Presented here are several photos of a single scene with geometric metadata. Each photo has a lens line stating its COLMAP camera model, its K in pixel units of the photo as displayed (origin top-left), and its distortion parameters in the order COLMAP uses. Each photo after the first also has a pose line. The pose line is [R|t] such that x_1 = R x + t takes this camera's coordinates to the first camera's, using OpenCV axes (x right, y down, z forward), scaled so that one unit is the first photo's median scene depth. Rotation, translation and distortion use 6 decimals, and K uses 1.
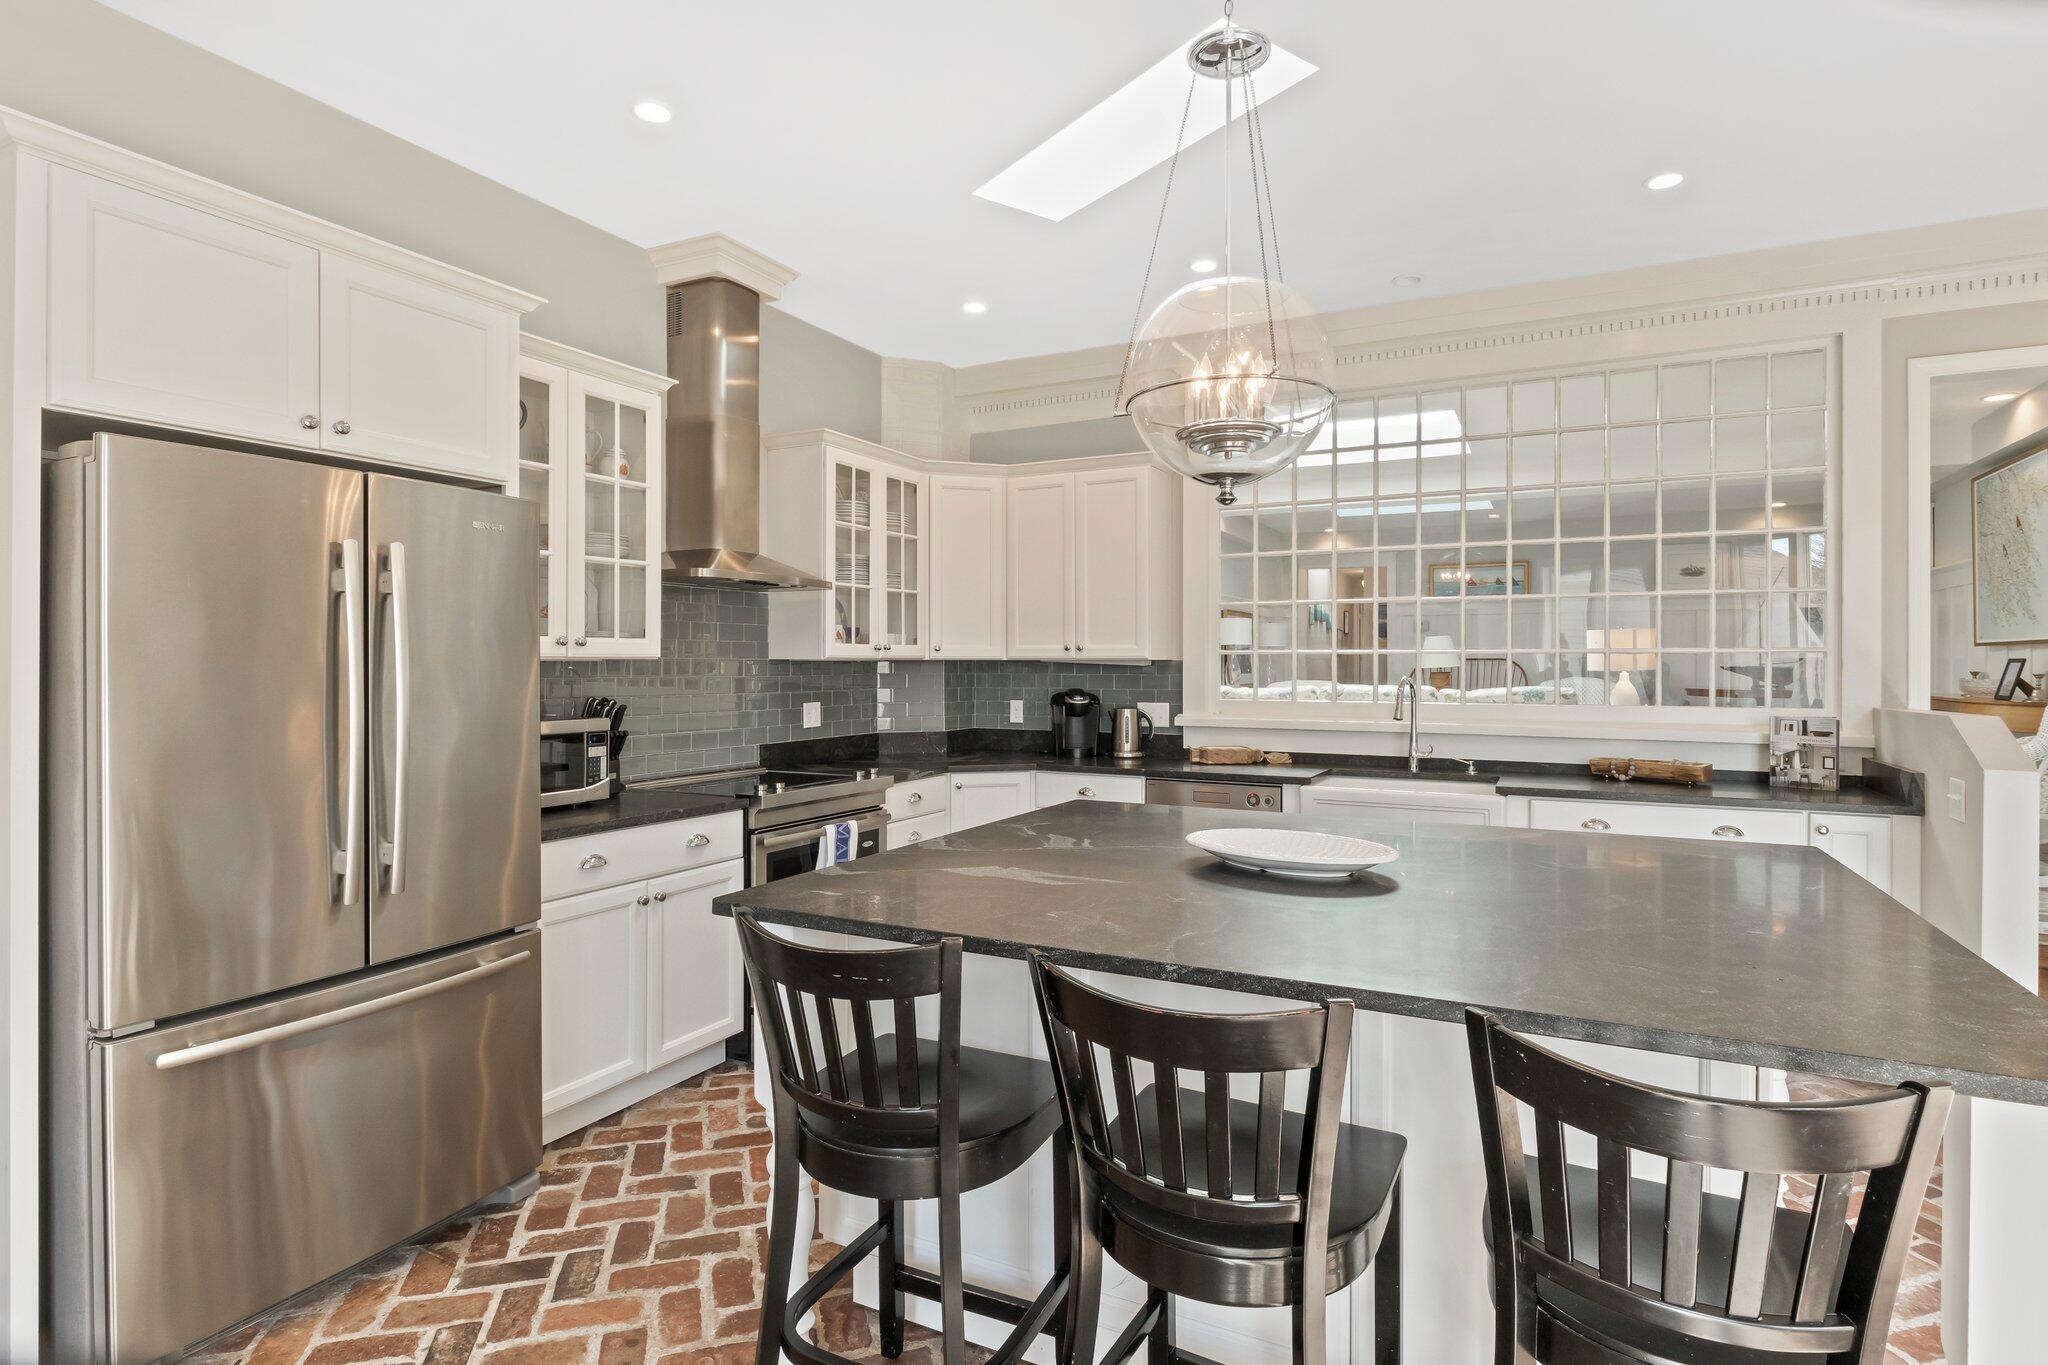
lens RADIAL K [[1028.2, 0, 1051.8], [0, 1028.2, 656.0], [0, 0, 1]] dist [-0.002138, -0.003071]
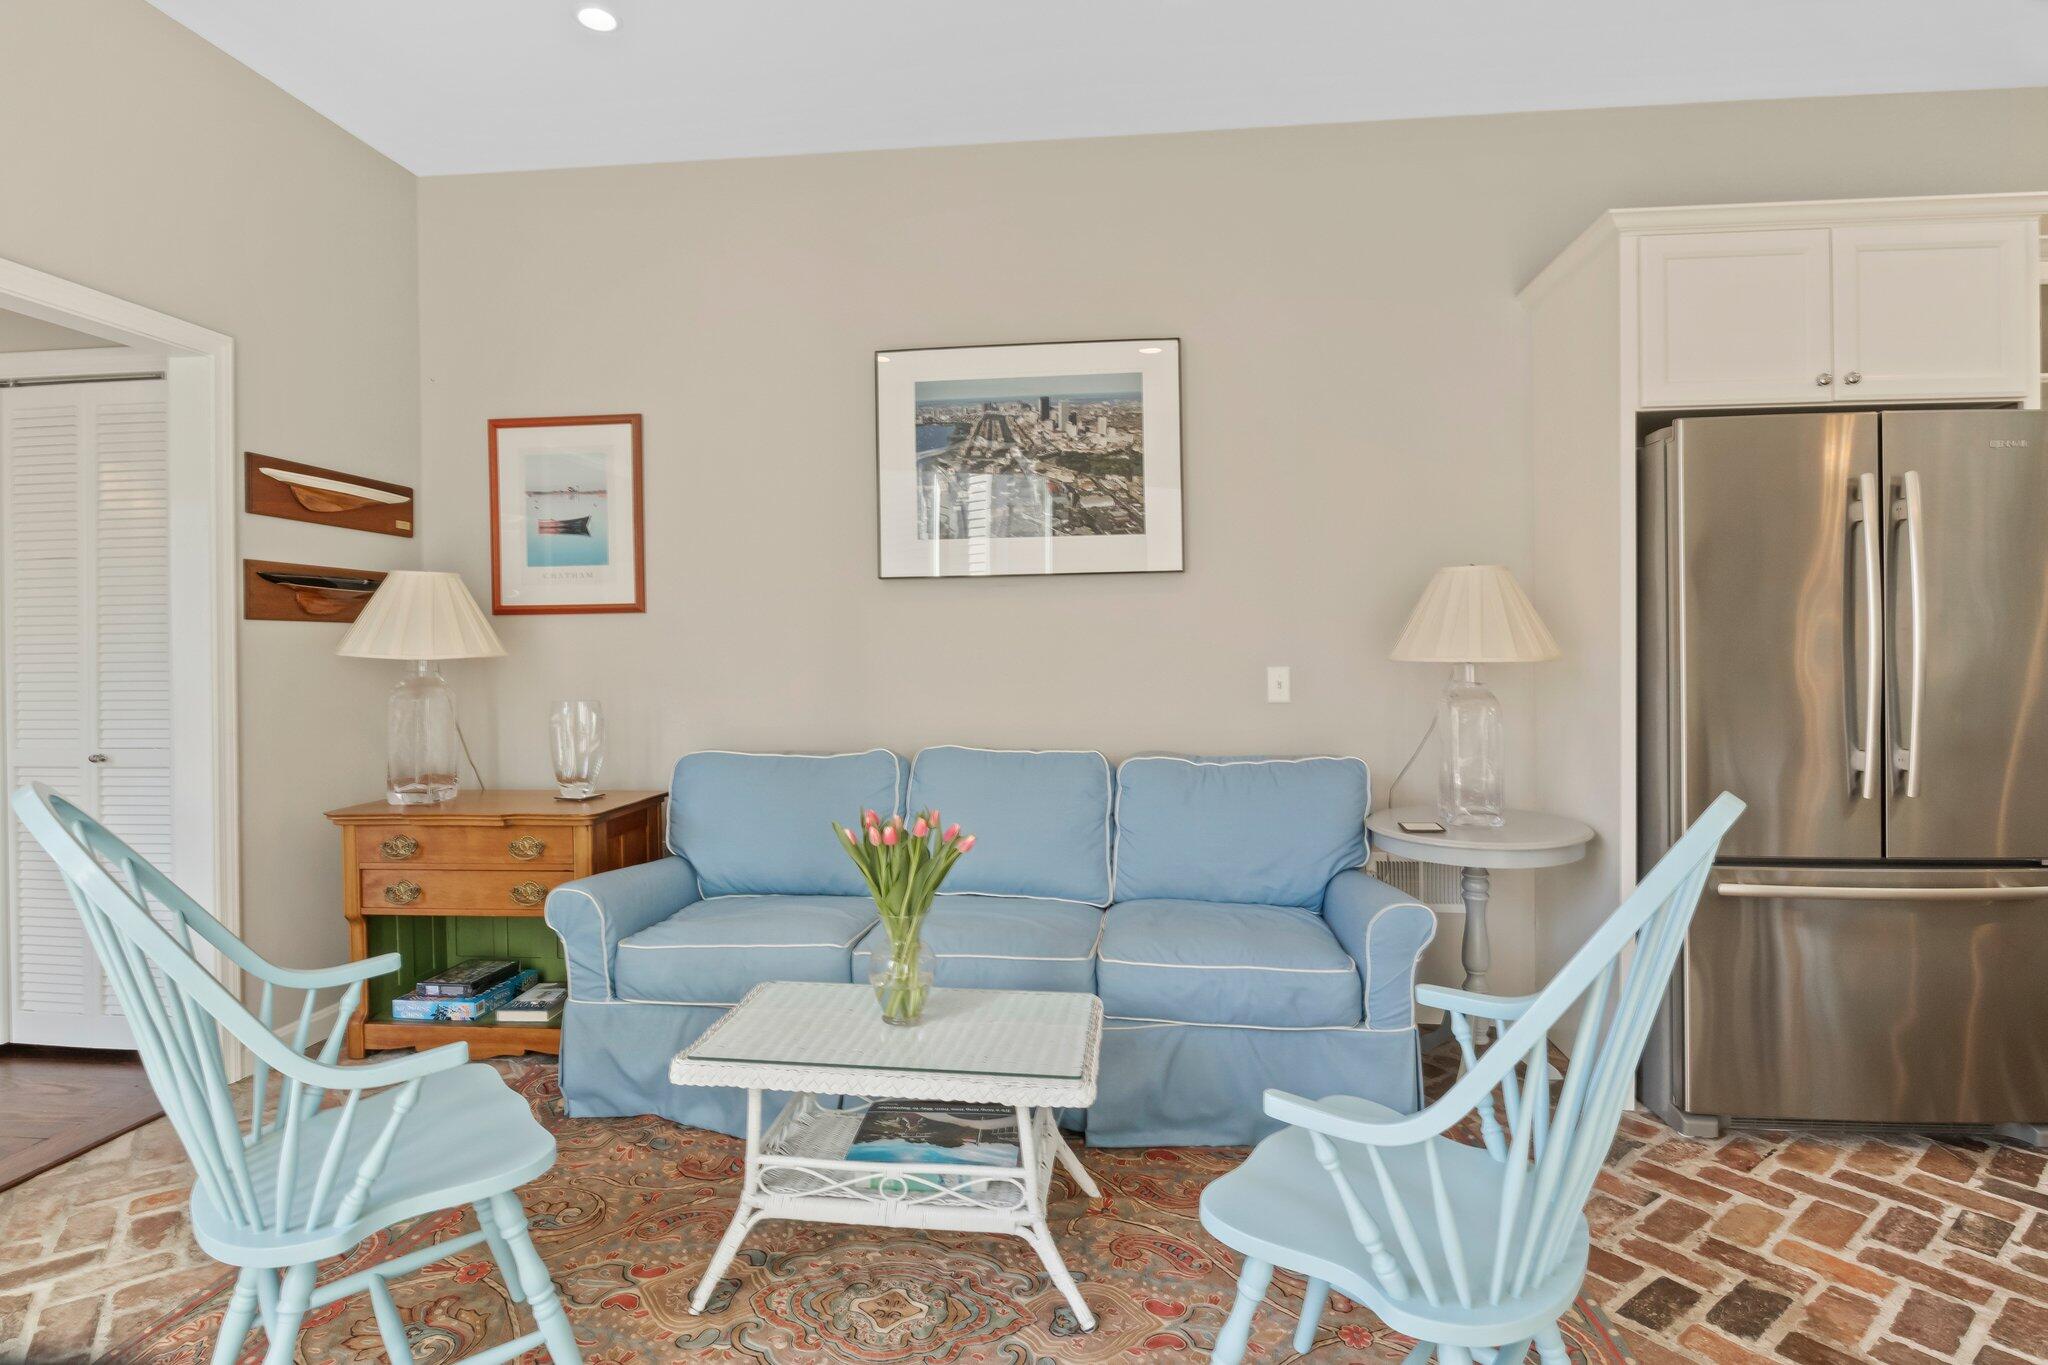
lens RADIAL K [[1028.2, 0, 1021.0], [0, 1028.2, 651.2], [0, 0, 1]] dist [-0.002138, -0.003071]
pose [[0.345371, 0.001376, -0.938465, 0.025124], [0.014183, 0.999877, 0.006685, 0.029334], [0.938359, -0.015619, 0.345309, -0.128371]]
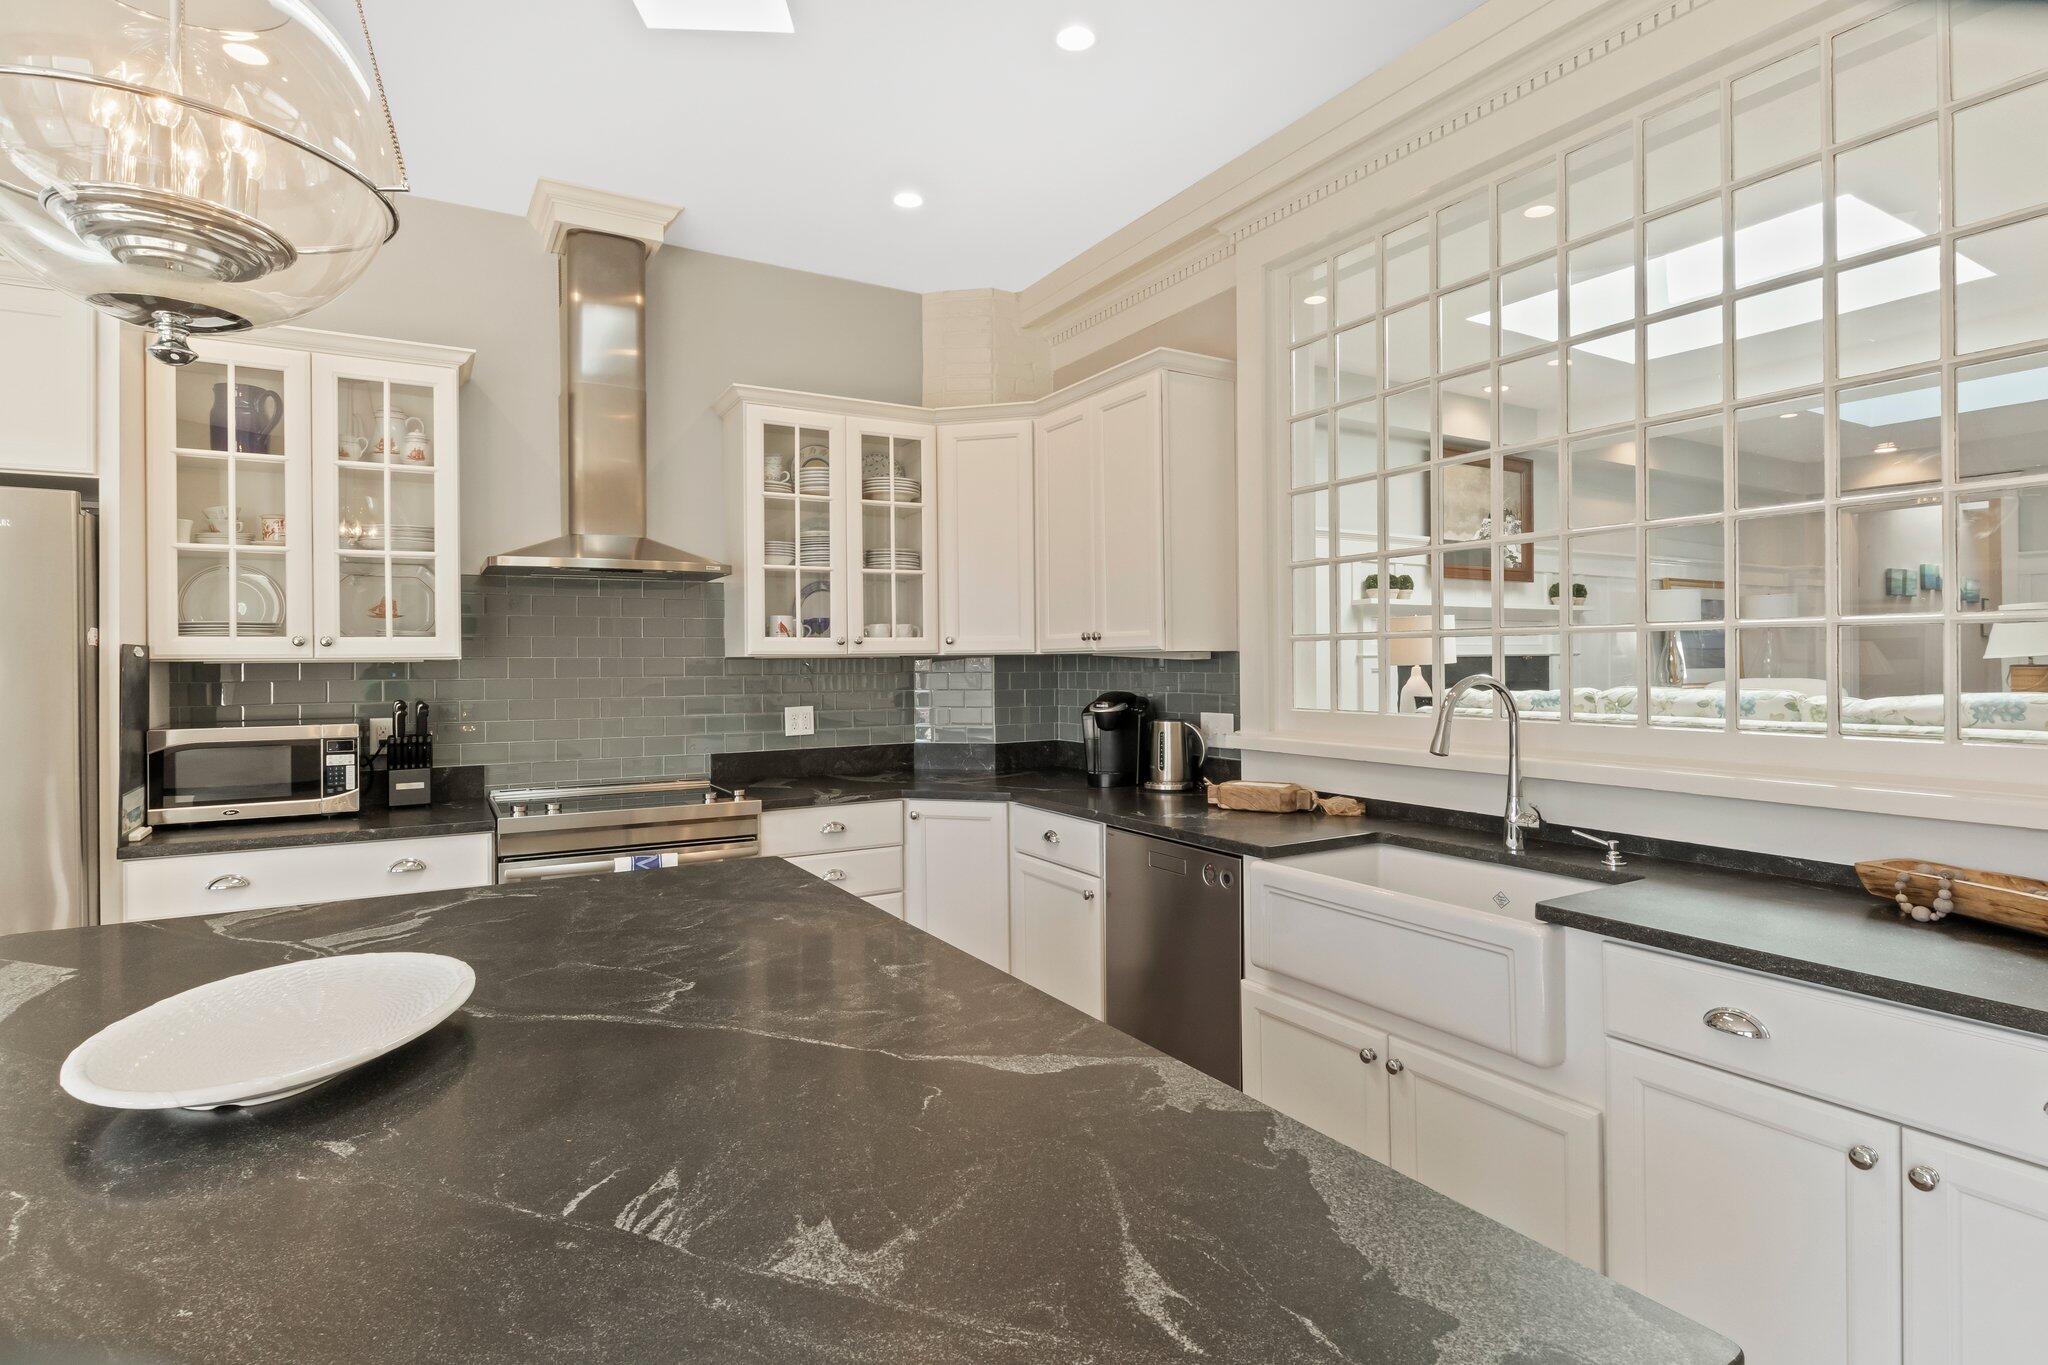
lens RADIAL K [[1028.2, 0, 1052.5], [0, 1028.2, 656.7], [0, 0, 1]] dist [-0.002138, -0.003071]
pose [[0.845721, -0.011100, -0.533509, 0.452912], [0.014028, 0.999901, 0.001435, 0.005780], [0.533440, -0.008697, 0.845793, 0.424638]]
